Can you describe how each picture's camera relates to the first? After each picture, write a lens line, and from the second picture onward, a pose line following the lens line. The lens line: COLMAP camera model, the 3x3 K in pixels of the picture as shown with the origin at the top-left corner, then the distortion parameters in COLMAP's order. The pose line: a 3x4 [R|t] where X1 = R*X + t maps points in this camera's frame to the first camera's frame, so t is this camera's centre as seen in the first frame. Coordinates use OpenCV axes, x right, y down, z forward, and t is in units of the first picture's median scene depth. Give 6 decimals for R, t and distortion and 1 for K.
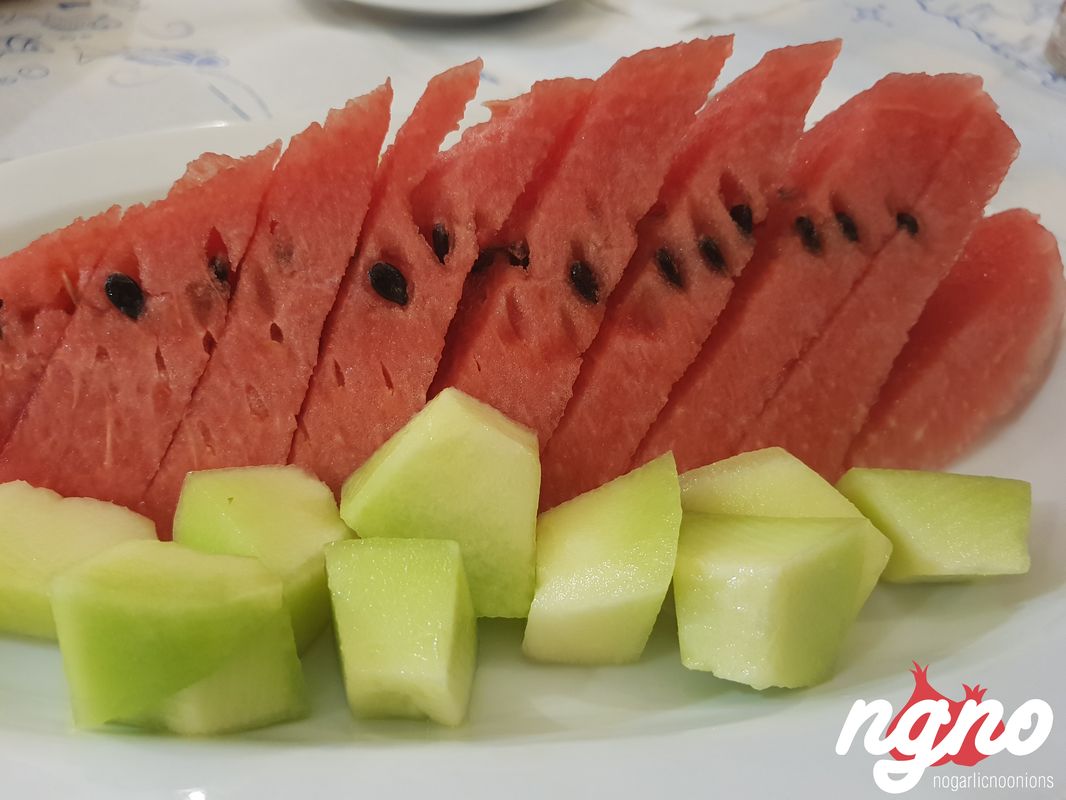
lens RADIAL K [[902.4, 0, 533.0], [0, 902.4, 400.0], [0, 0, 1]] dist [-0.002149, -0.079323]
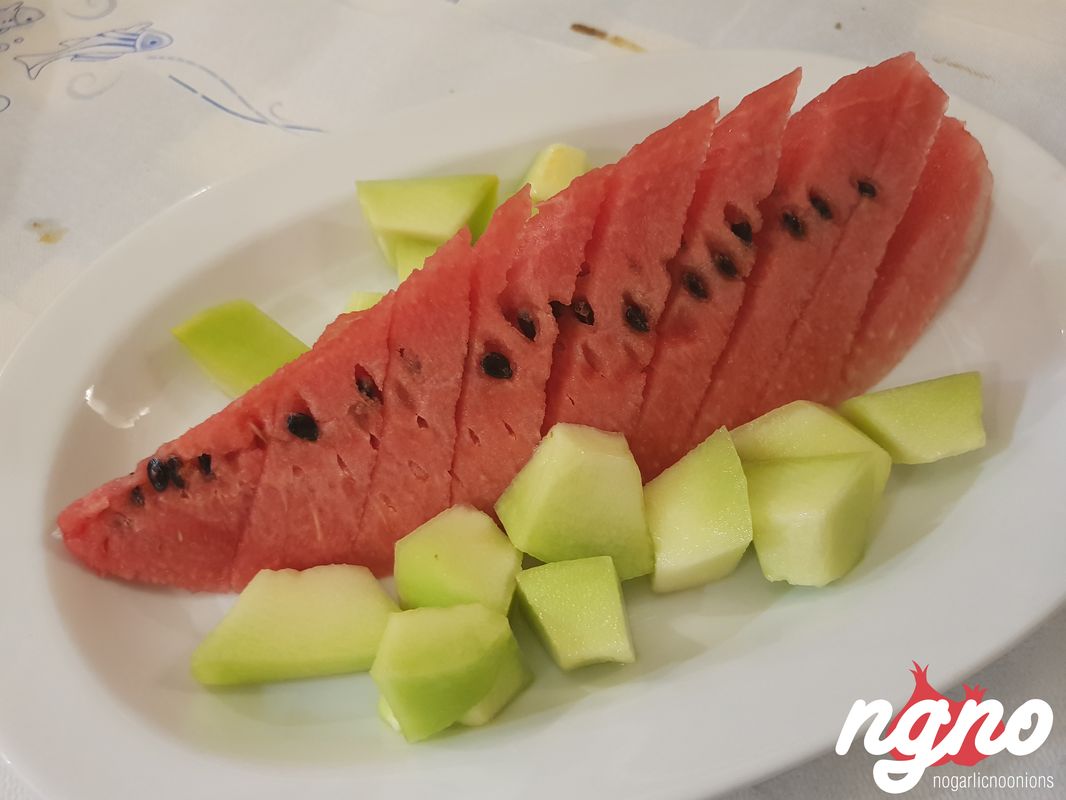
lens RADIAL K [[902.4, 0, 533.0], [0, 902.4, 400.0], [0, 0, 1]] dist [-0.002149, -0.079323]
pose [[0.968957, -0.246168, 0.022905, -0.146892], [0.227877, 0.925195, 0.303458, -0.456287], [-0.095893, -0.288818, 0.952569, -0.251574]]
